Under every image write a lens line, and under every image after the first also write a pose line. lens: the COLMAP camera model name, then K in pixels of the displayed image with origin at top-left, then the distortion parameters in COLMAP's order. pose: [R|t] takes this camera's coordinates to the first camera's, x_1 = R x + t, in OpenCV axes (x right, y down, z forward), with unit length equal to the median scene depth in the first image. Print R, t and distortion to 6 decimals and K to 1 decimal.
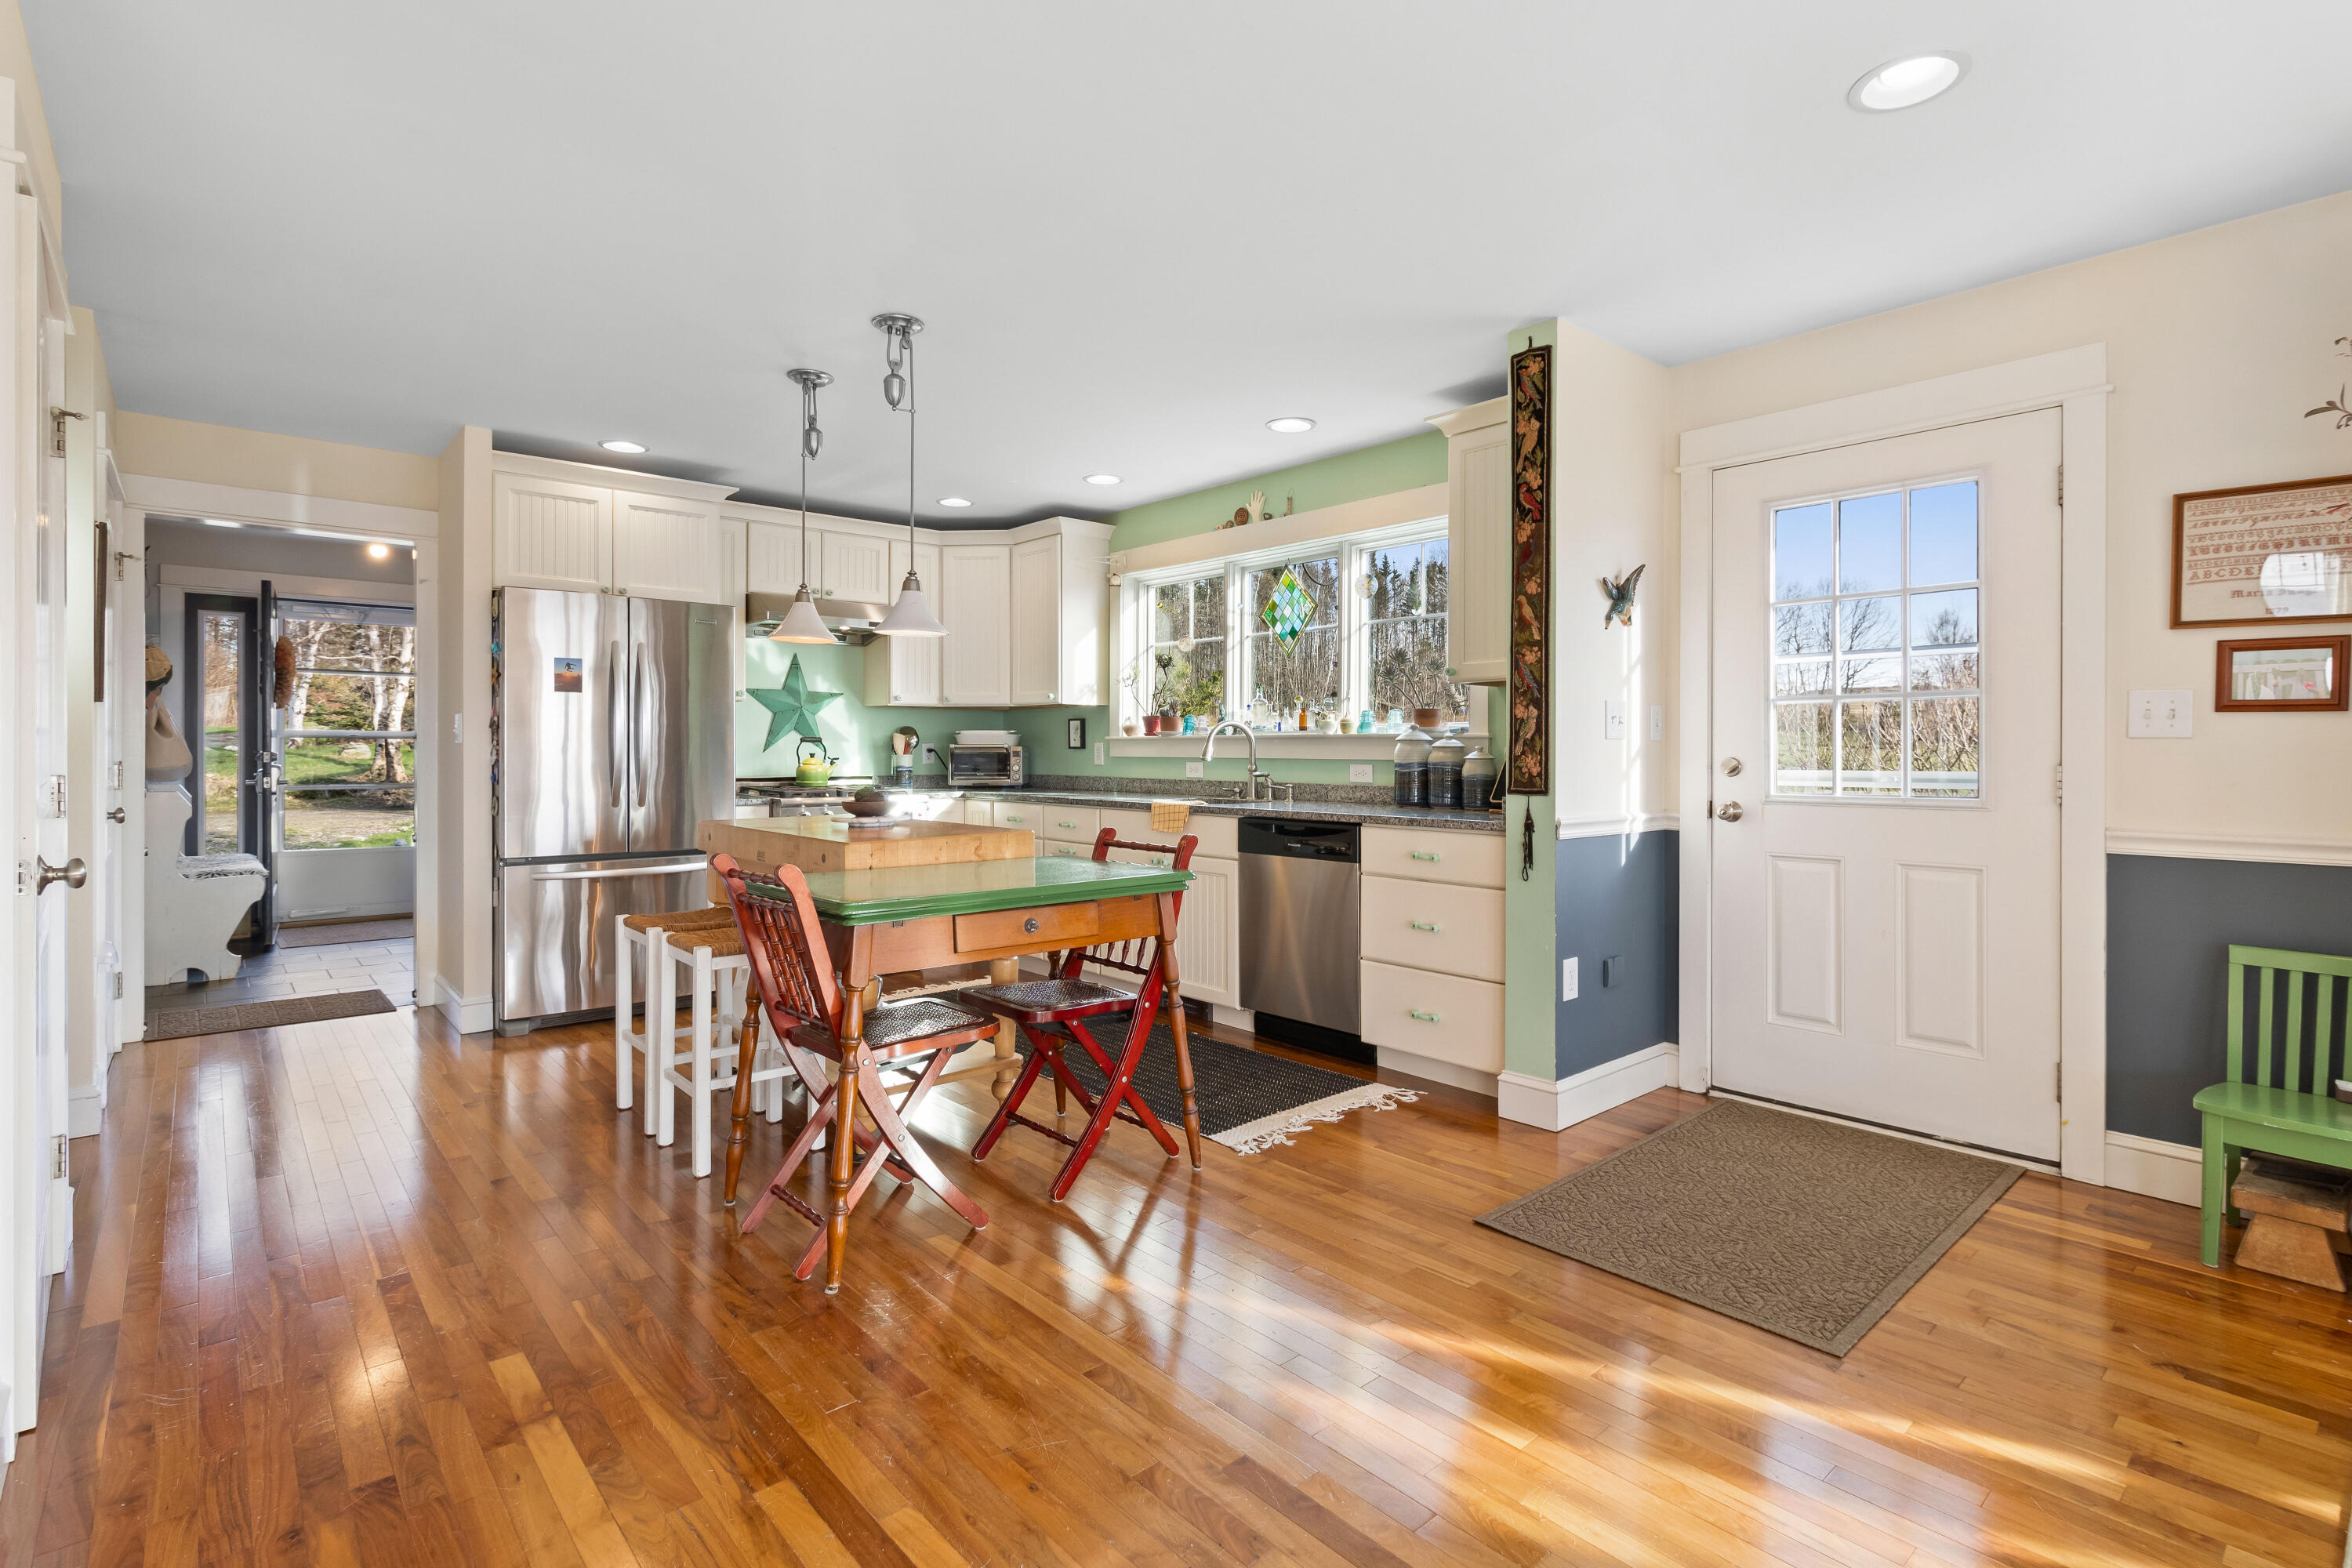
lens RADIAL K [[1136.5, 0, 1176.0], [0, 1136.5, 758.5], [0, 0, 1]] dist [0.000123, -0.000146]
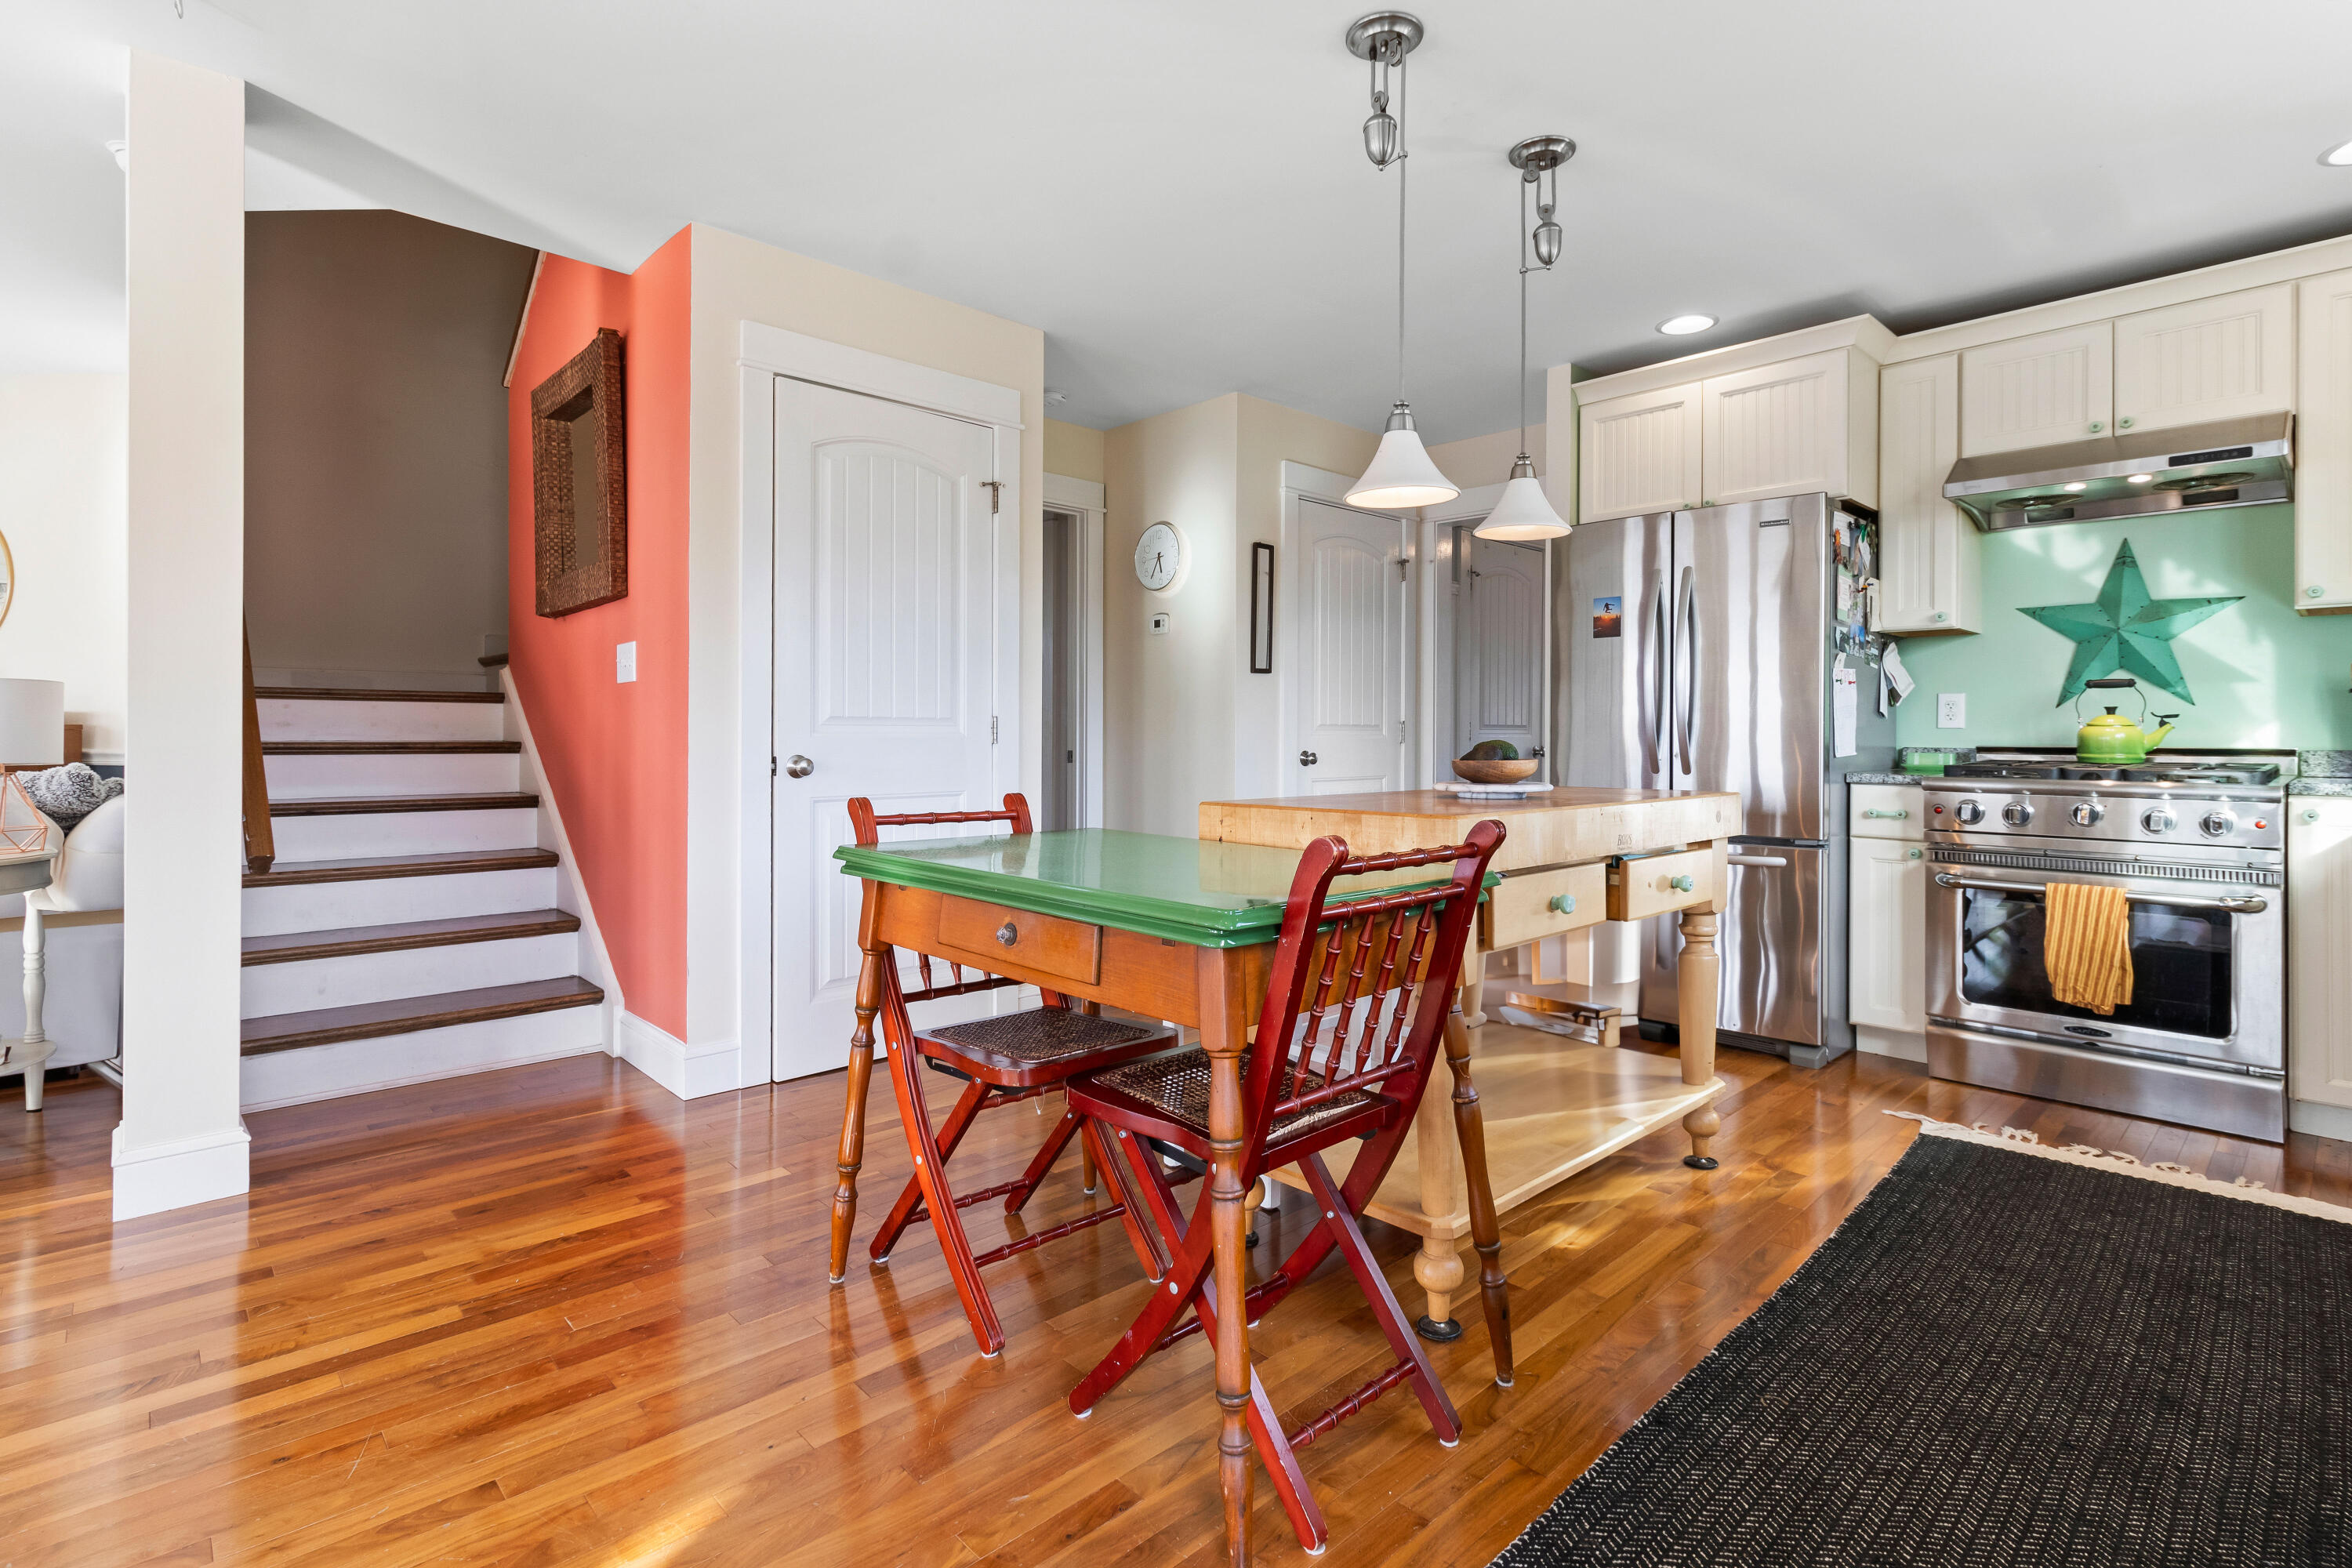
lens RADIAL K [[1128.1, 0, 1161.2], [0, 1128.1, 734.2], [0, 0, 1]] dist [-0.000677, -0.000549]
pose [[0.051008, -0.001512, -0.998697, 0.286908], [-0.010248, 0.999945, -0.002037, 0.019654], [0.998646, 0.010339, 0.050989, 0.586826]]
